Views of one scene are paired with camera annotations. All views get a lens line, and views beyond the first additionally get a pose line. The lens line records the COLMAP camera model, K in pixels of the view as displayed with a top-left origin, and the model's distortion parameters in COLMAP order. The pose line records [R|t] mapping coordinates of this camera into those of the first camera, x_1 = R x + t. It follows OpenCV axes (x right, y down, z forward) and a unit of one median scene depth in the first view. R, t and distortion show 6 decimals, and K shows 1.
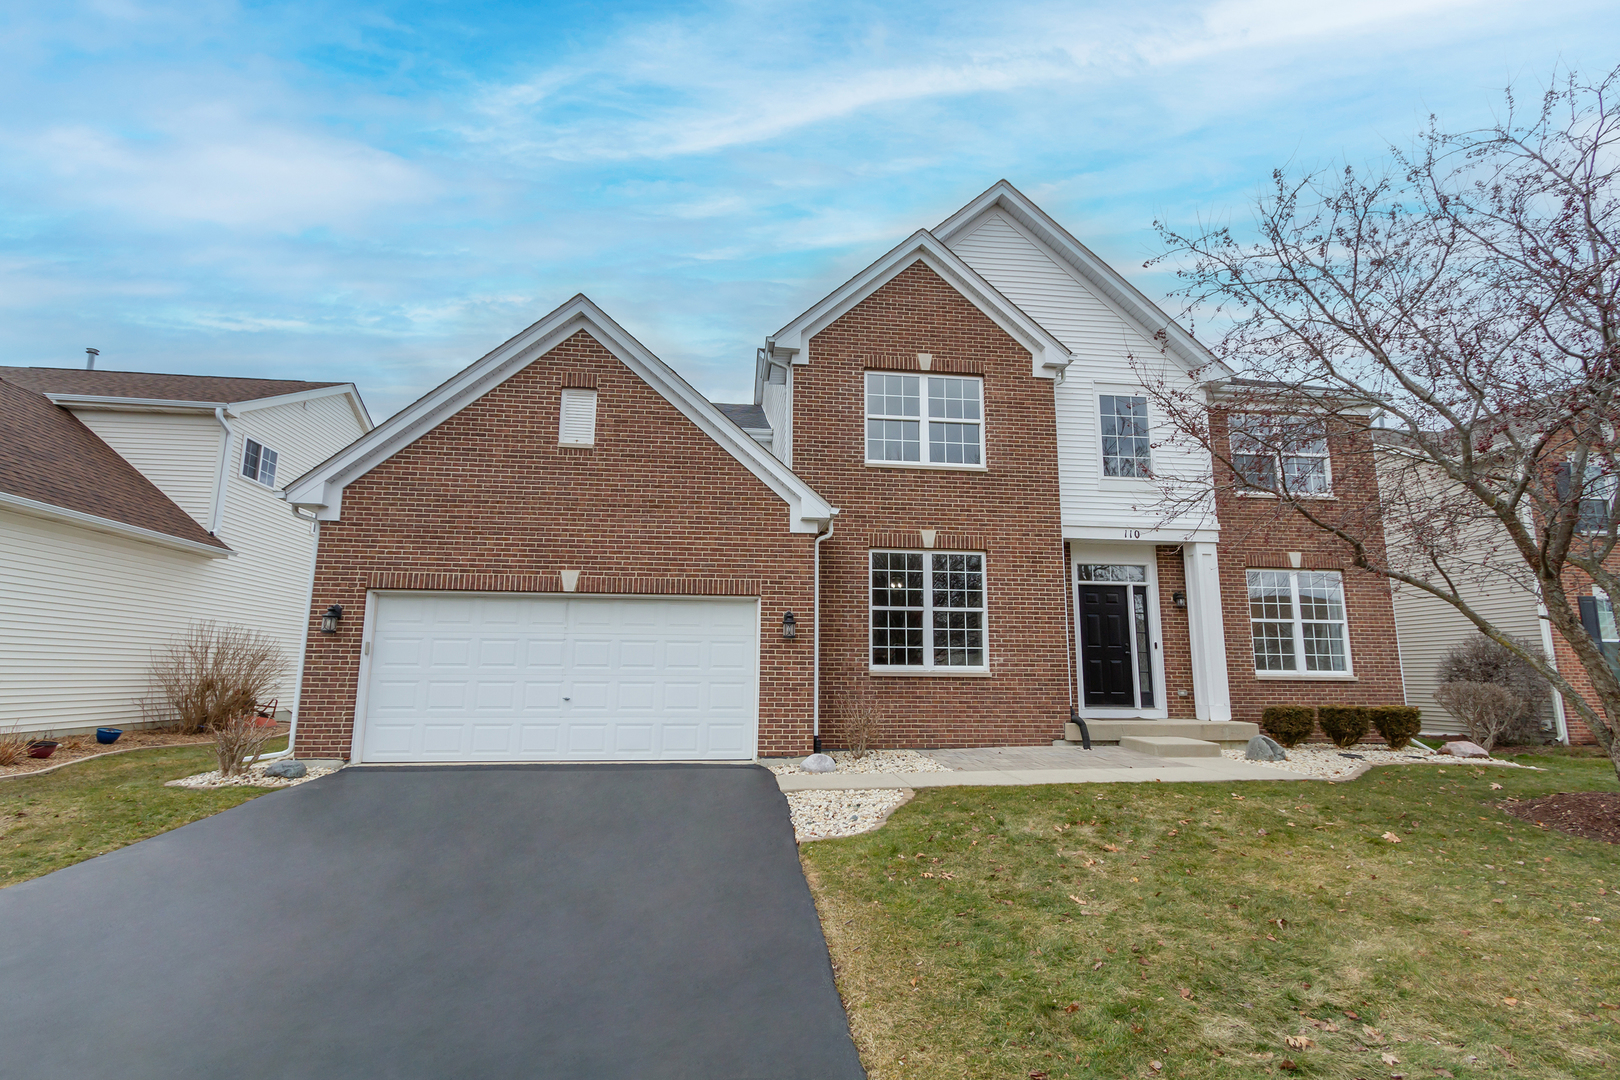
lens RADIAL K [[818.0, 0, 810.0], [0, 818.0, 540.0], [0, 0, 1]] dist [-0.000215, 0.000073]
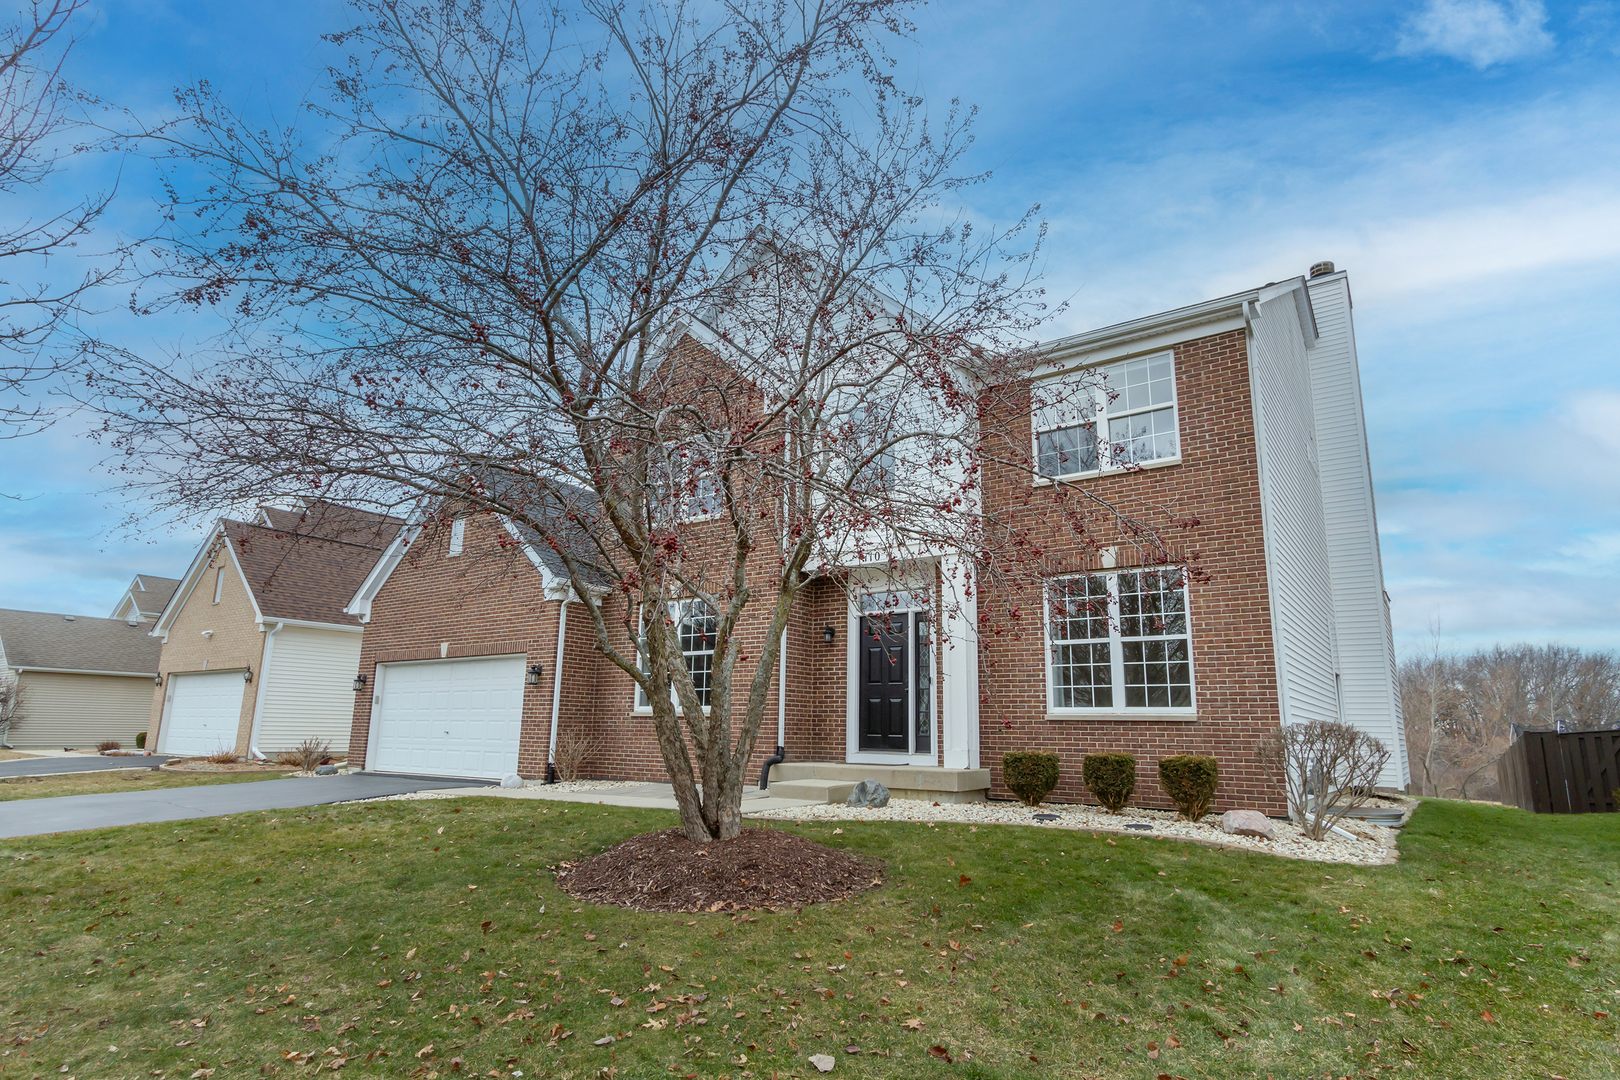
lens RADIAL K [[846.7, 0, 810.0], [0, 846.7, 540.0], [0, 0, 1]] dist [0.000320, 0.000017]
pose [[0.730800, -0.143122, -0.667419, 0.917664], [0.109766, 0.989687, -0.092039, 0.050091], [0.673709, -0.005998, 0.738973, 0.250349]]
